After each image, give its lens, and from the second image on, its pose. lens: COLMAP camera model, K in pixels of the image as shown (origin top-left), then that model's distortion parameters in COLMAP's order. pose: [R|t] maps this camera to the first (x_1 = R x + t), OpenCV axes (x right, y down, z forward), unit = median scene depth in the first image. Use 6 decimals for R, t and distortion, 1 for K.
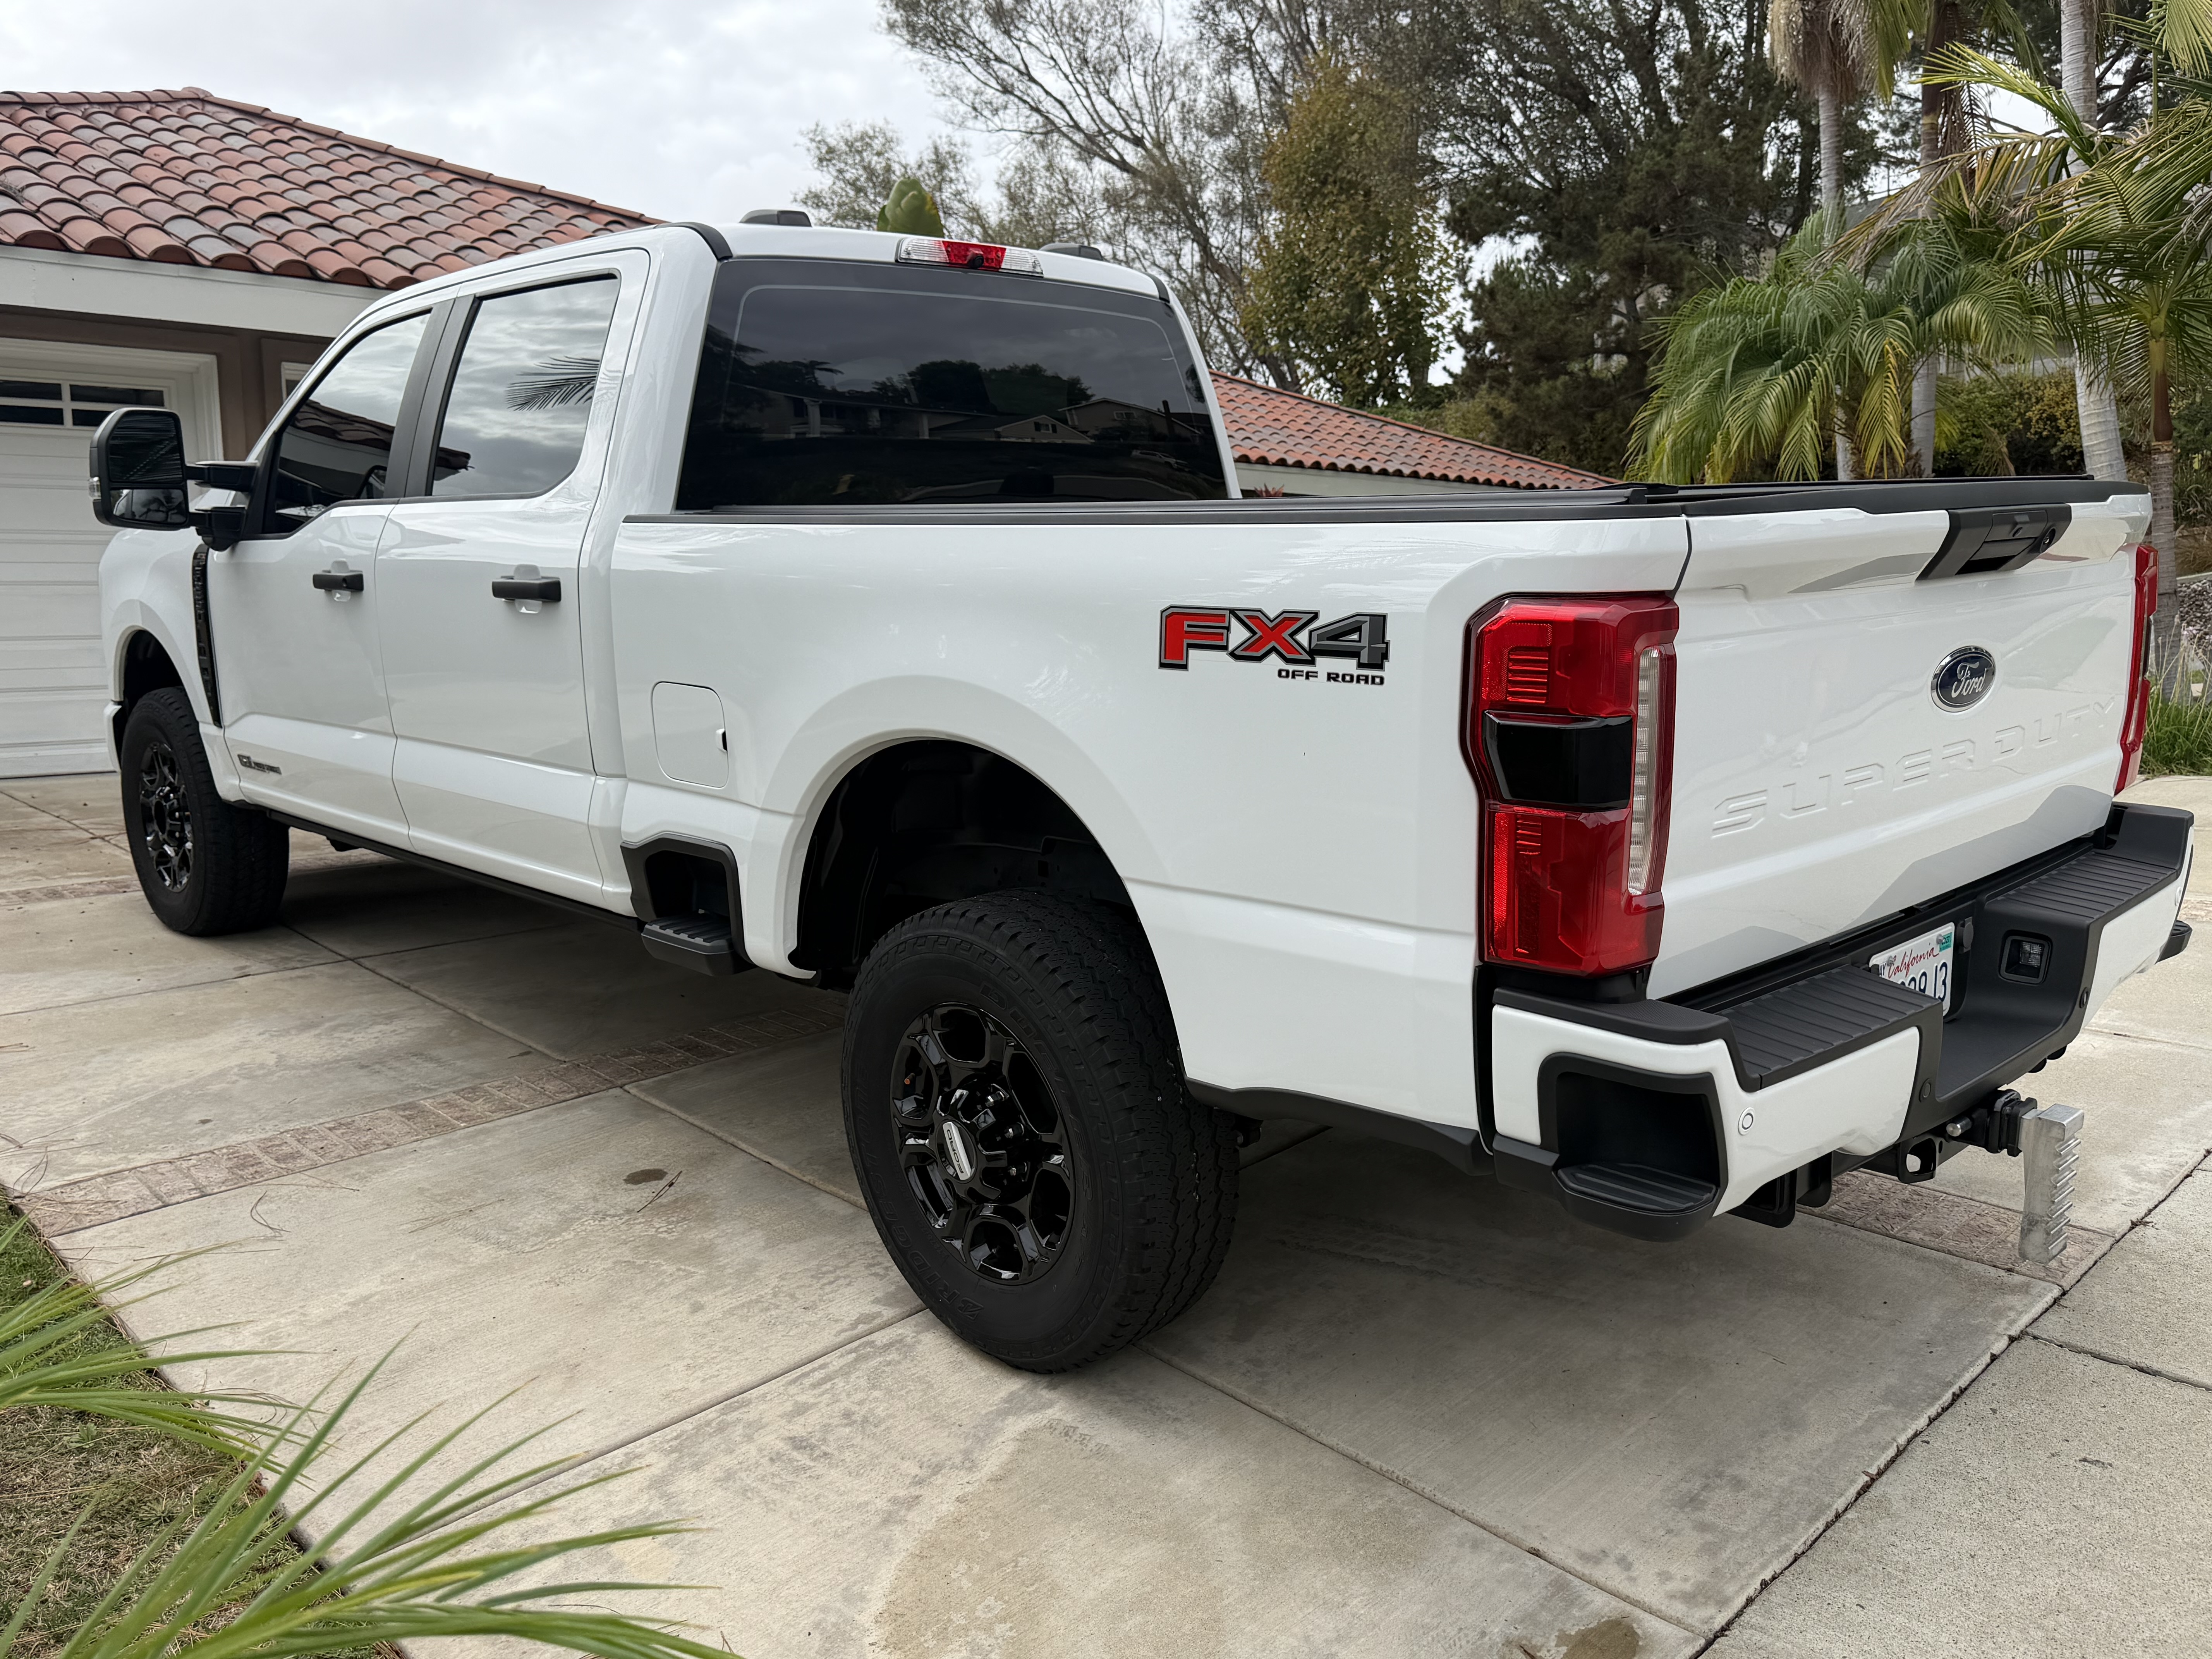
lens RADIAL K [[1753.5, 0, 1106.0], [0, 1753.5, 829.5], [0, 0, 1]] dist [0.167525, -0.280495]
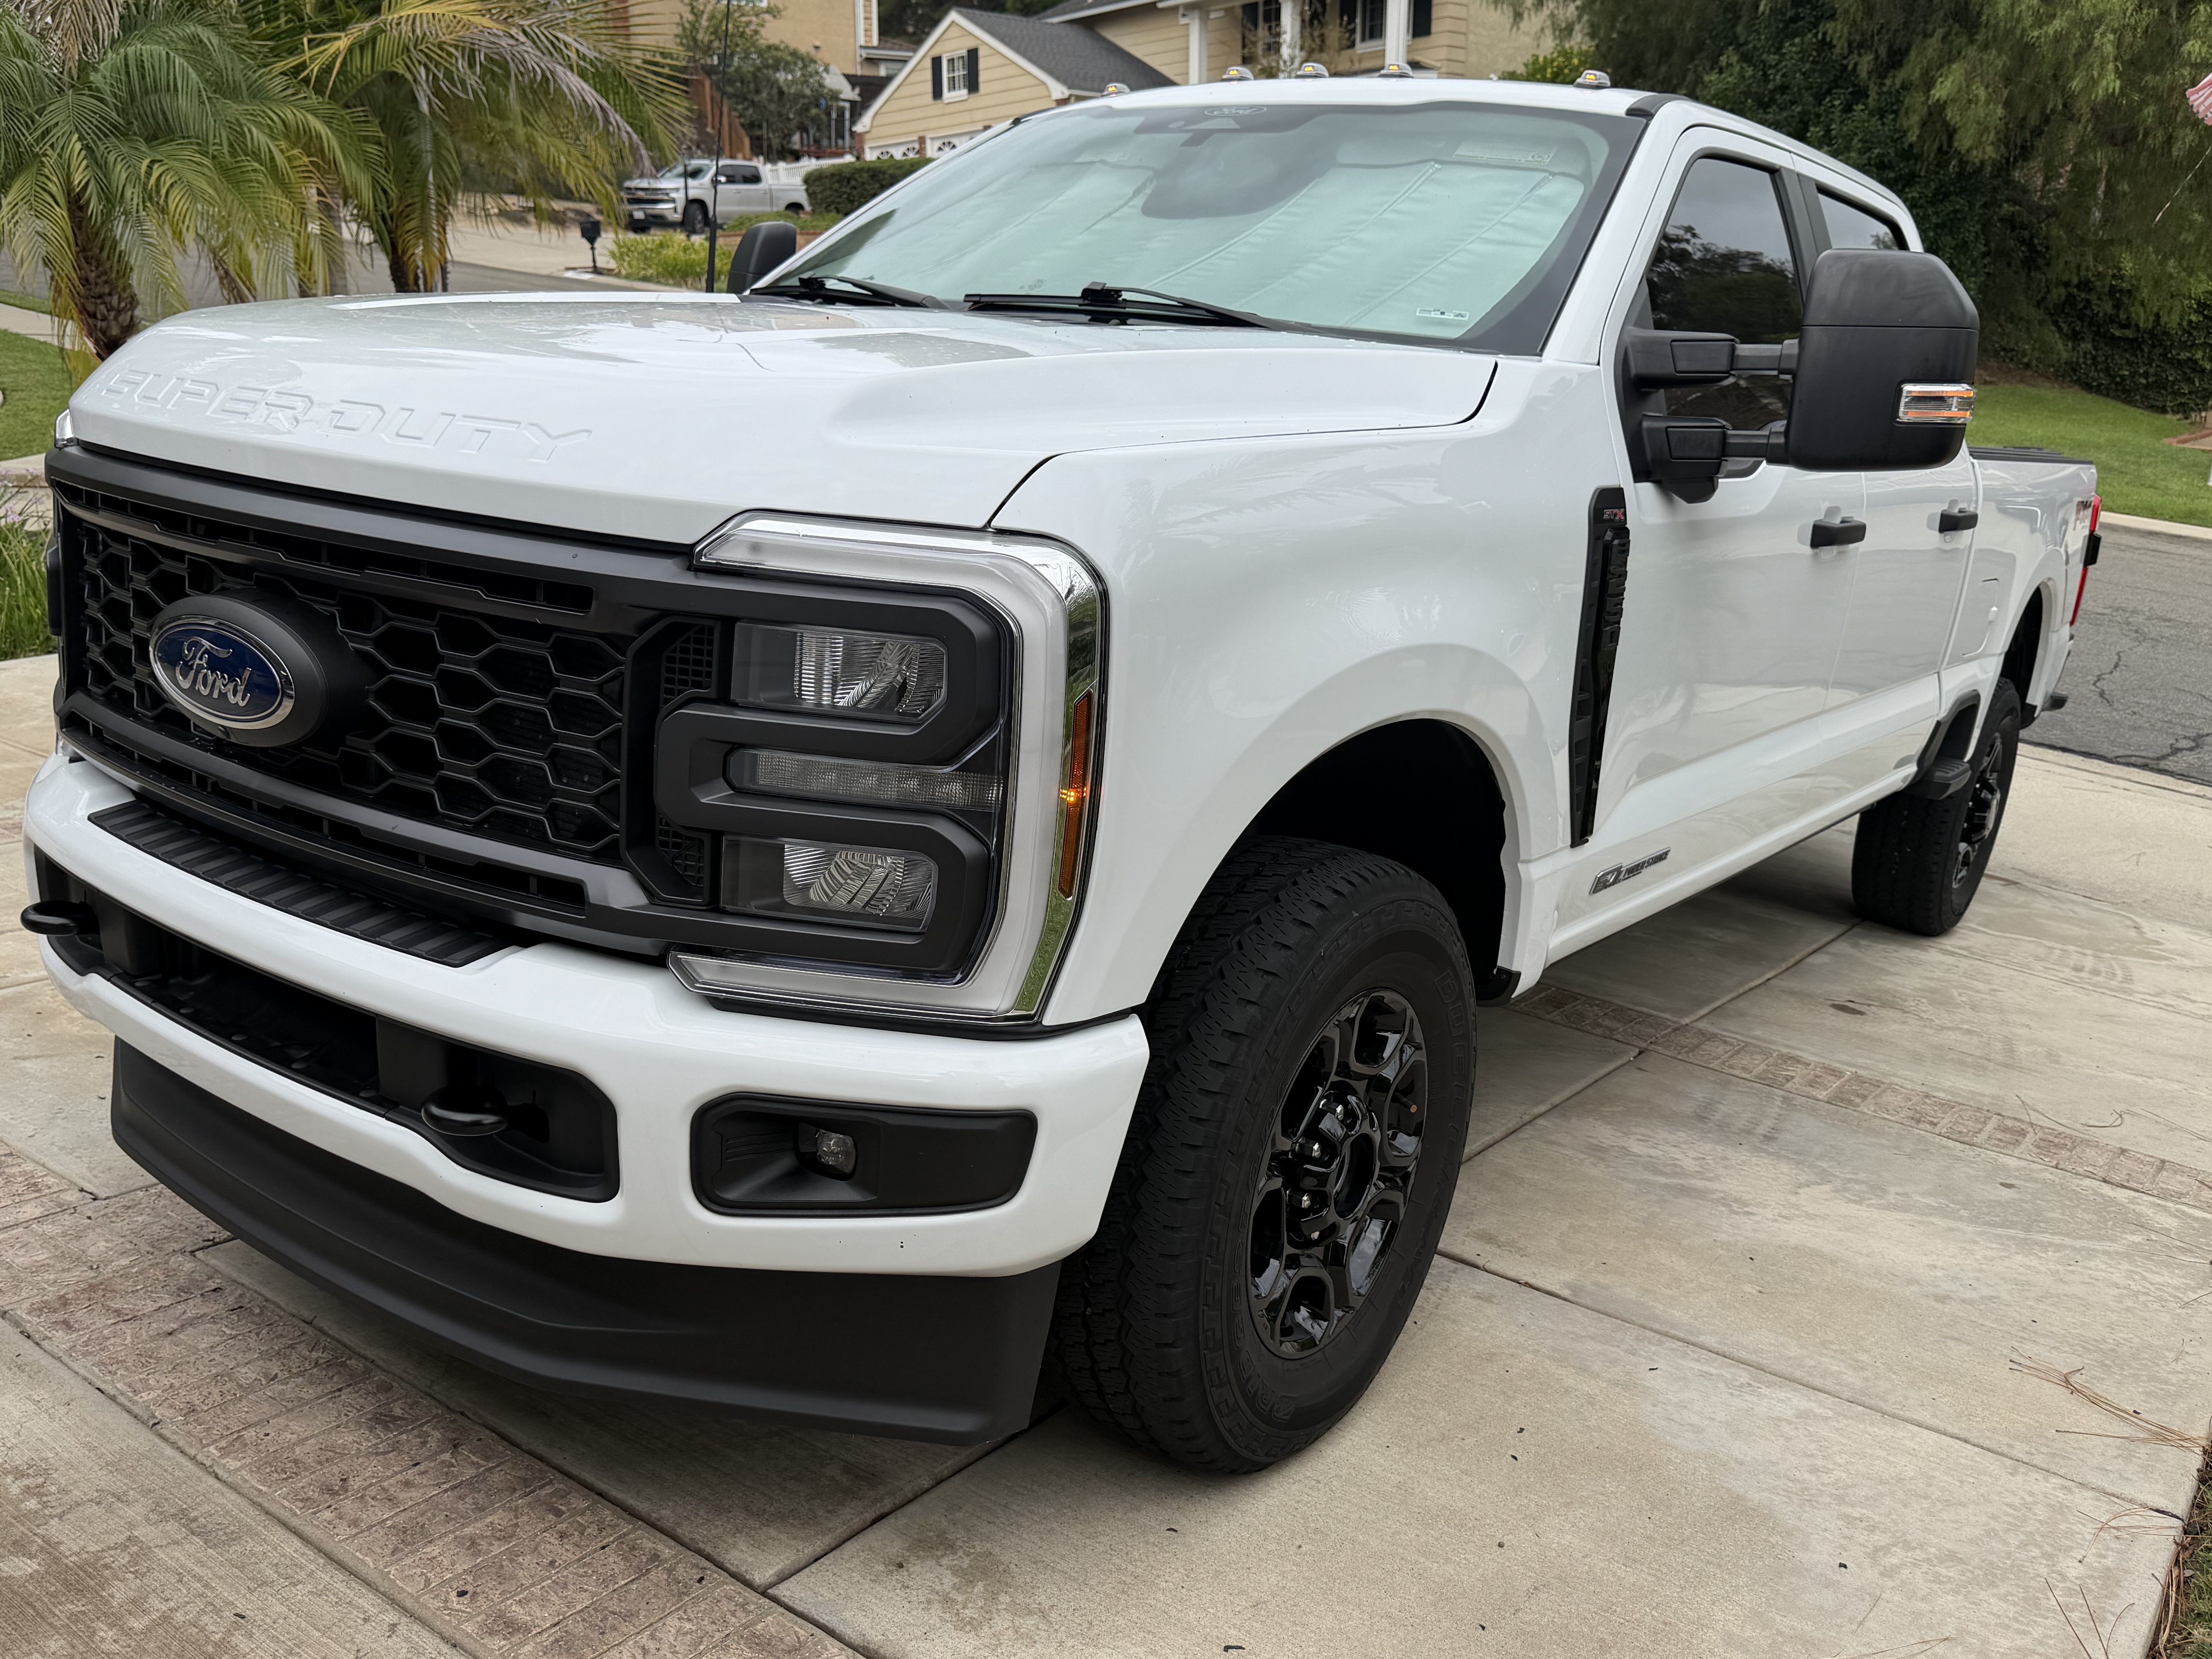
lens RADIAL K [[1753.5, 0, 1106.0], [0, 1753.5, 829.5], [0, 0, 1]] dist [0.167525, -0.280495]
pose [[-0.149278, -0.230879, 0.961463, -1.214171], [0.119081, 0.961083, 0.249276, -0.256048], [-0.981599, 0.151703, -0.115975, 1.497013]]
